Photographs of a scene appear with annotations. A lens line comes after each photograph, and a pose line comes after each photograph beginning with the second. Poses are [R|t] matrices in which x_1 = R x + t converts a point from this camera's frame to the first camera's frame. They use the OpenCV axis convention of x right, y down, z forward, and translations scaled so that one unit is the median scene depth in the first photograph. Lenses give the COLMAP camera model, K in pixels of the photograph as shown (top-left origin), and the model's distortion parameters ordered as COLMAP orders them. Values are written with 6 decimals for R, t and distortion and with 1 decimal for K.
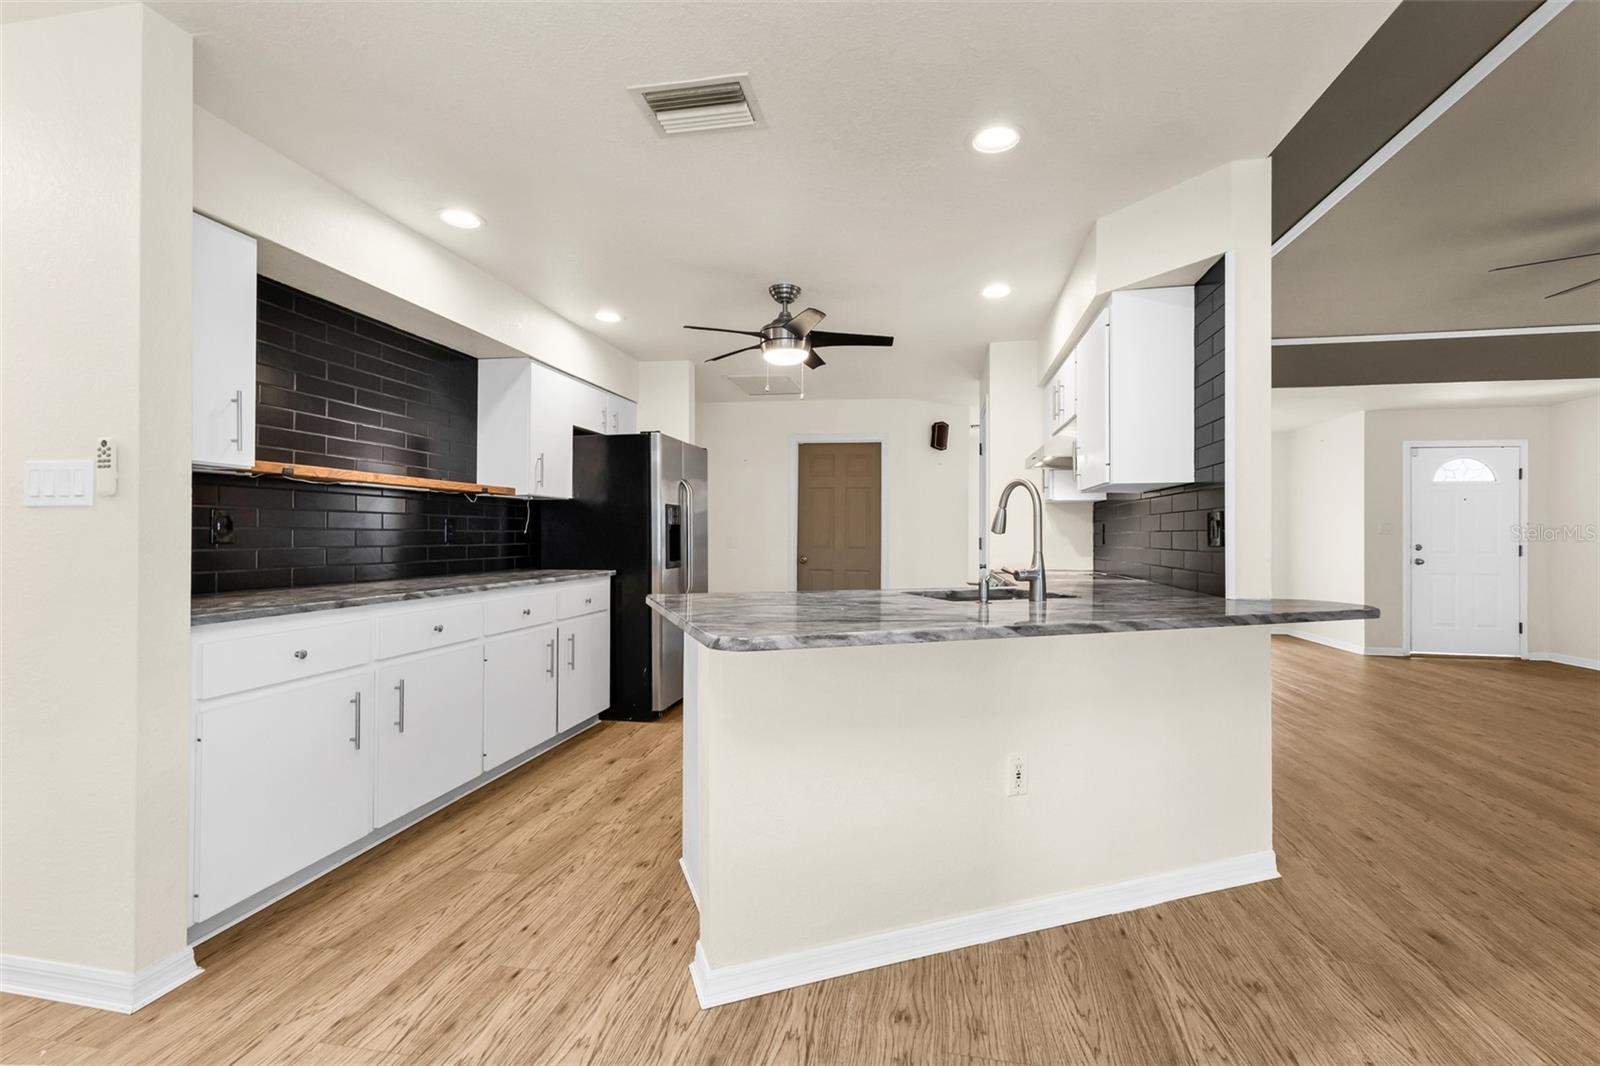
lens RADIAL K [[717.6, 0, 802.2], [0, 717.6, 527.7], [0, 0, 1]] dist [0.004738, 0.001084]
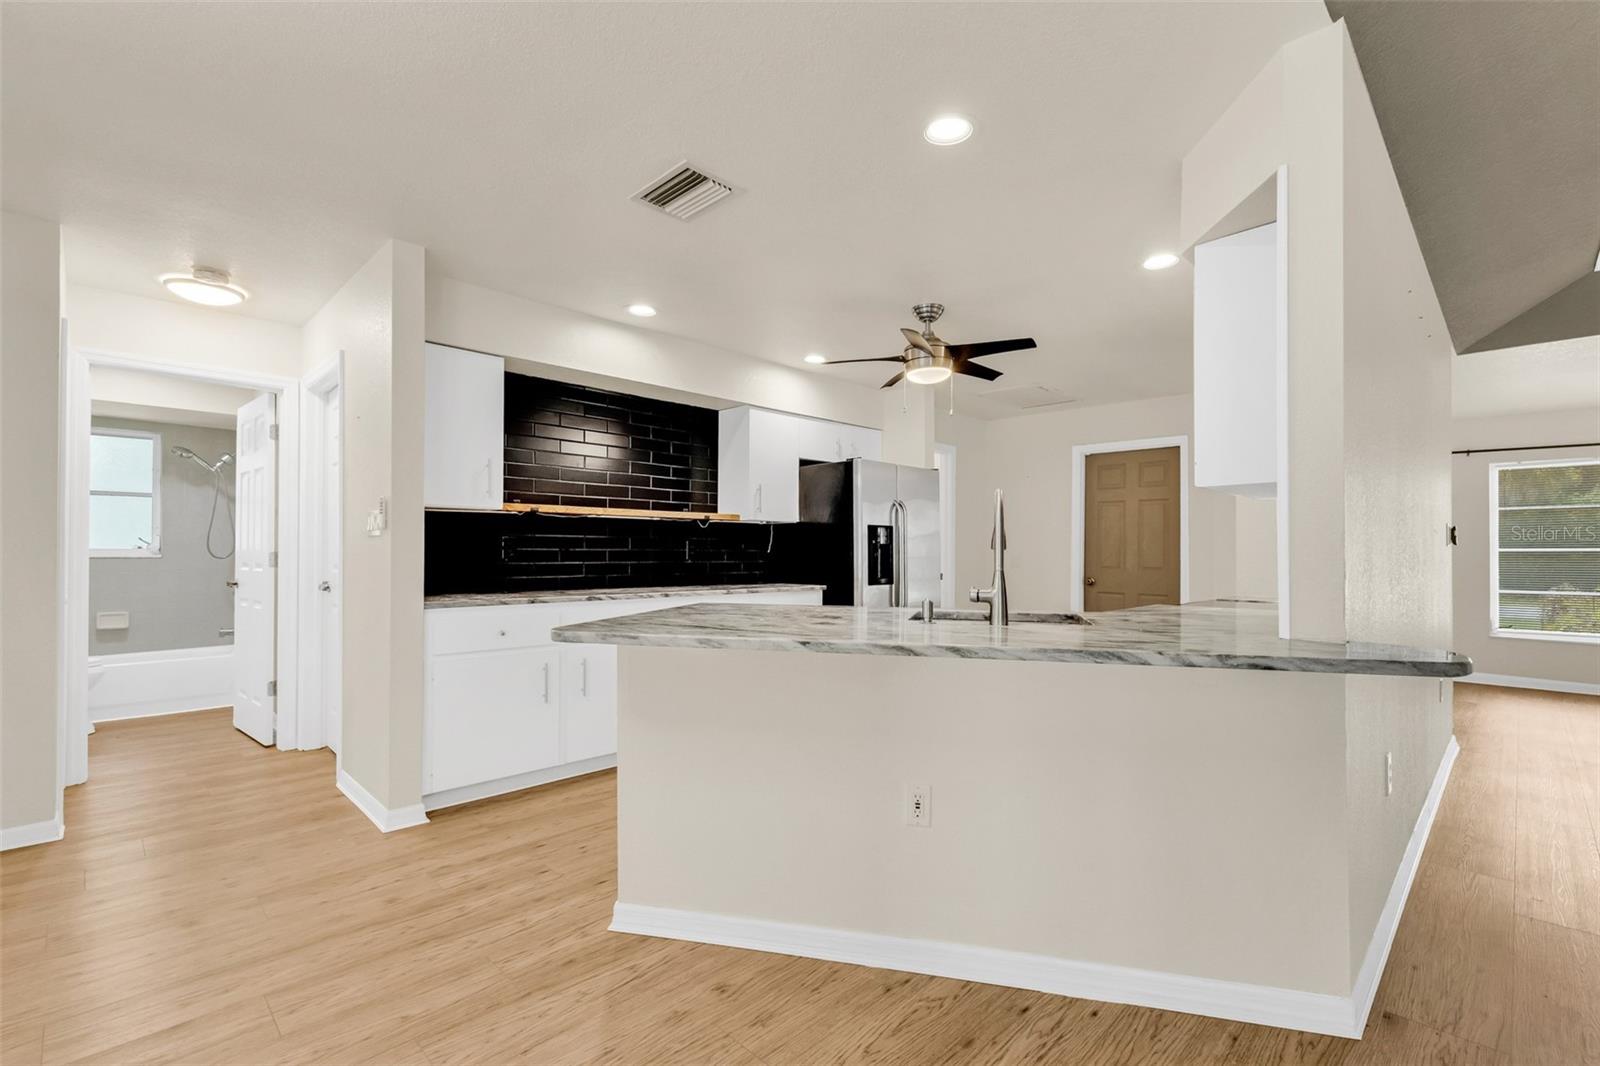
lens RADIAL K [[714.8, 0, 807.6], [0, 714.8, 546.2], [0, 0, 1]] dist [0.002435, 0.000201]
pose [[0.825257, -0.007054, -0.564713, 0.637998], [0.005990, 0.999975, -0.003737, 0.005365], [0.564725, -0.000299, 0.825279, 0.125198]]
